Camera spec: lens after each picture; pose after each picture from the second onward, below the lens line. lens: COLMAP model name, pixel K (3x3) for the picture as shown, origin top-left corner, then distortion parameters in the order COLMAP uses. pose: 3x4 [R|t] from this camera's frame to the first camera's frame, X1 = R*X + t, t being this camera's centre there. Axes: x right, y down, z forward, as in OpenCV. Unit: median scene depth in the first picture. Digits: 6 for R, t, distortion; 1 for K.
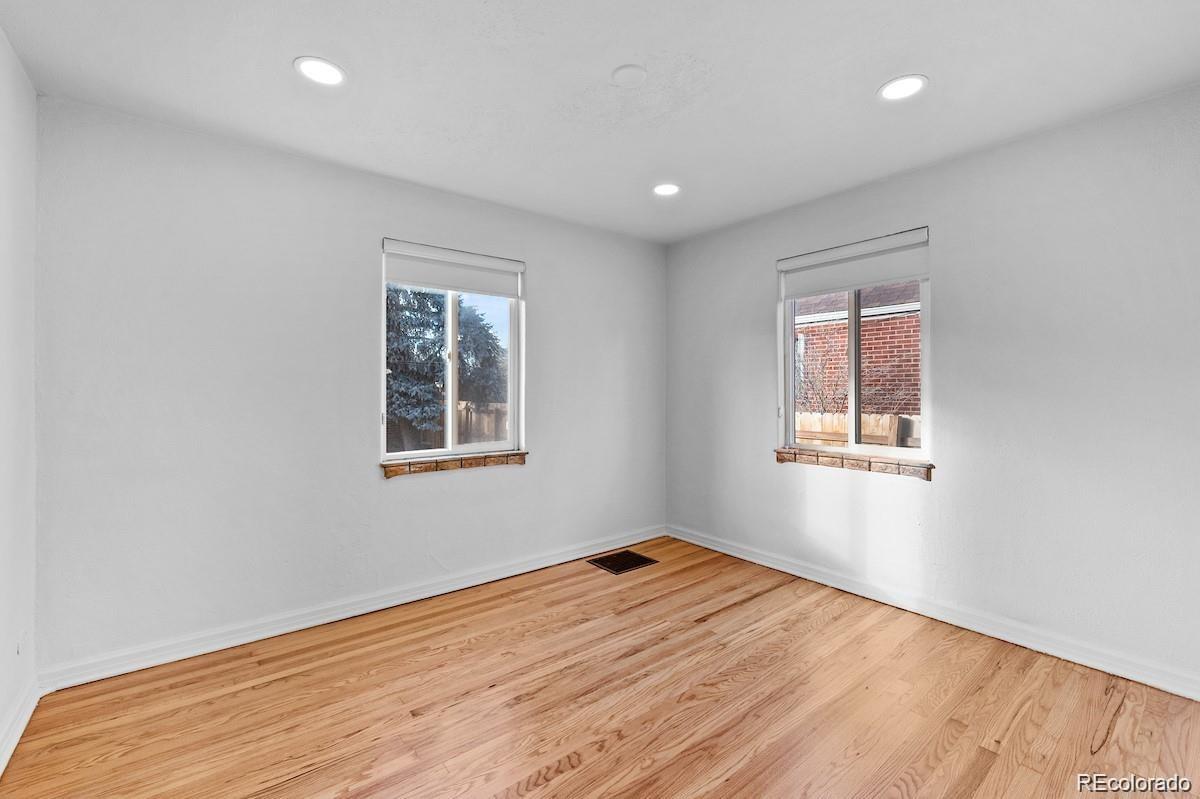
lens RADIAL K [[508.9, 0, 597.3], [0, 508.9, 393.6], [0, 0, 1]] dist [0.000687, -0.000984]
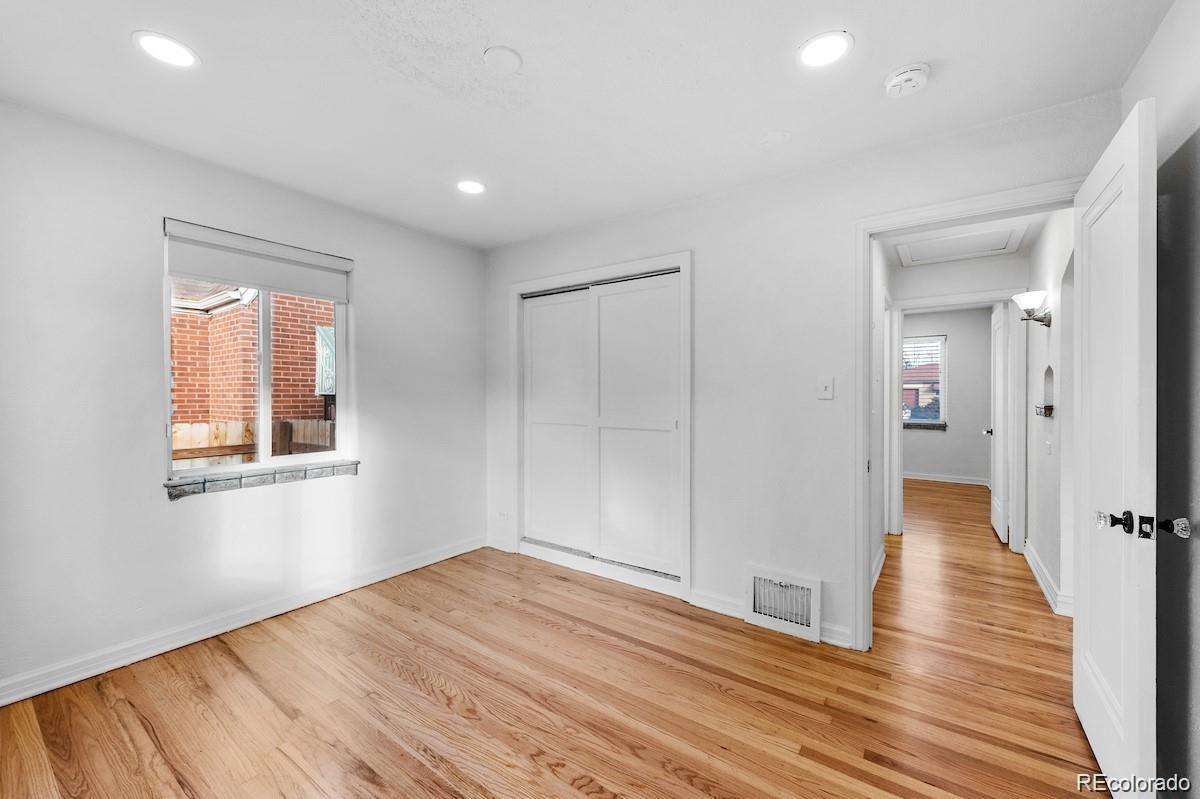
lens RADIAL K [[486.0, 0, 597.5], [0, 486.0, 397.9], [0, 0, 1]] dist [-0.013440, -0.000917]
pose [[-0.296508, -0.005650, 0.955014, -0.711556], [0.008733, 0.999925, 0.008628, -0.015758], [-0.954990, 0.010898, -0.296437, 0.949004]]
